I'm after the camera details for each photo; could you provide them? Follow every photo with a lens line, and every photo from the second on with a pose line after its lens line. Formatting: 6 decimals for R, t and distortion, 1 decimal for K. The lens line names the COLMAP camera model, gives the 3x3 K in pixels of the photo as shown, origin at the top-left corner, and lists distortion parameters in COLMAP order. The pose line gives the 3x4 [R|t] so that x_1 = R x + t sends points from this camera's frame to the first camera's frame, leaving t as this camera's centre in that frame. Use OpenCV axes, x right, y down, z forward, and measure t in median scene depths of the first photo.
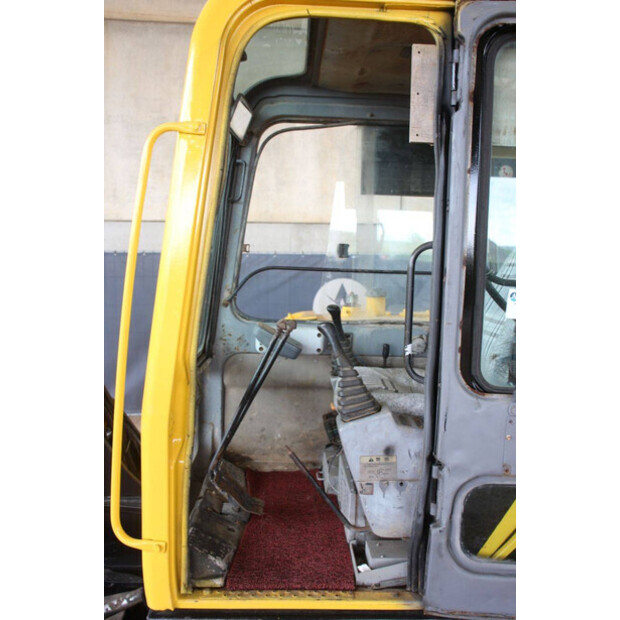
lens RADIAL K [[607.3, 0, 310.0], [0, 607.3, 310.0], [0, 0, 1]] dist [-0.114032, 0.173375]
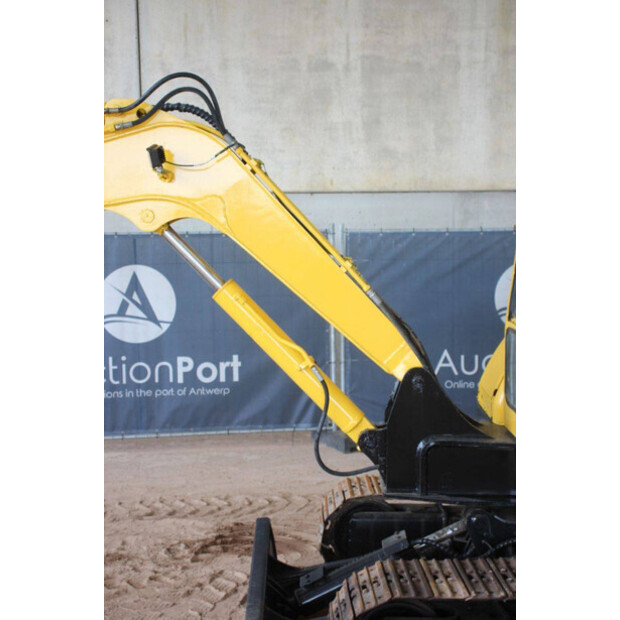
lens RADIAL K [[987.6, 0, 312.5], [0, 987.6, 313.1], [0, 0, 1]] dist [0.151137, 0.069040]
pose [[0.998088, -0.013321, -0.060363, -0.439974], [0.012848, 0.999884, -0.008216, 0.071522], [0.060466, 0.007425, 0.998143, -0.940891]]
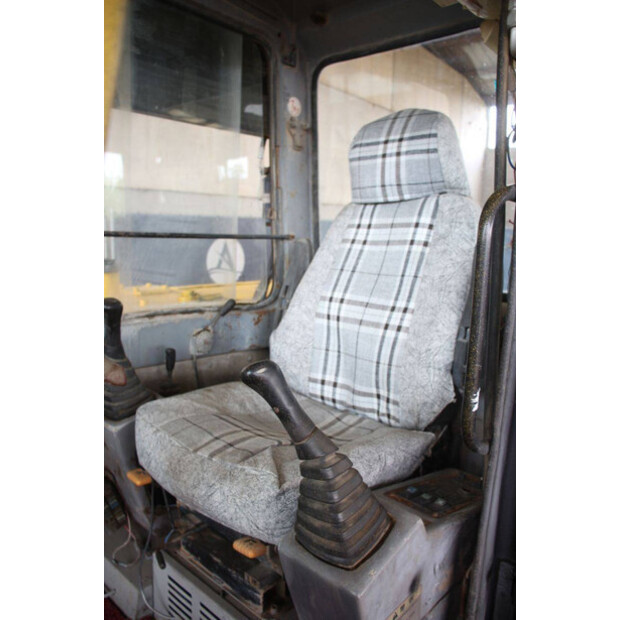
lens RADIAL K [[502.7, 0, 312.2], [0, 502.7, 310.9], [0, 0, 1]] dist [-0.184014, 0.159565]
pose [[0.697538, -0.109815, 0.708083, -0.133347], [0.040150, 0.992624, 0.114392, -0.036391], [-0.715422, -0.051364, 0.696802, 0.516907]]
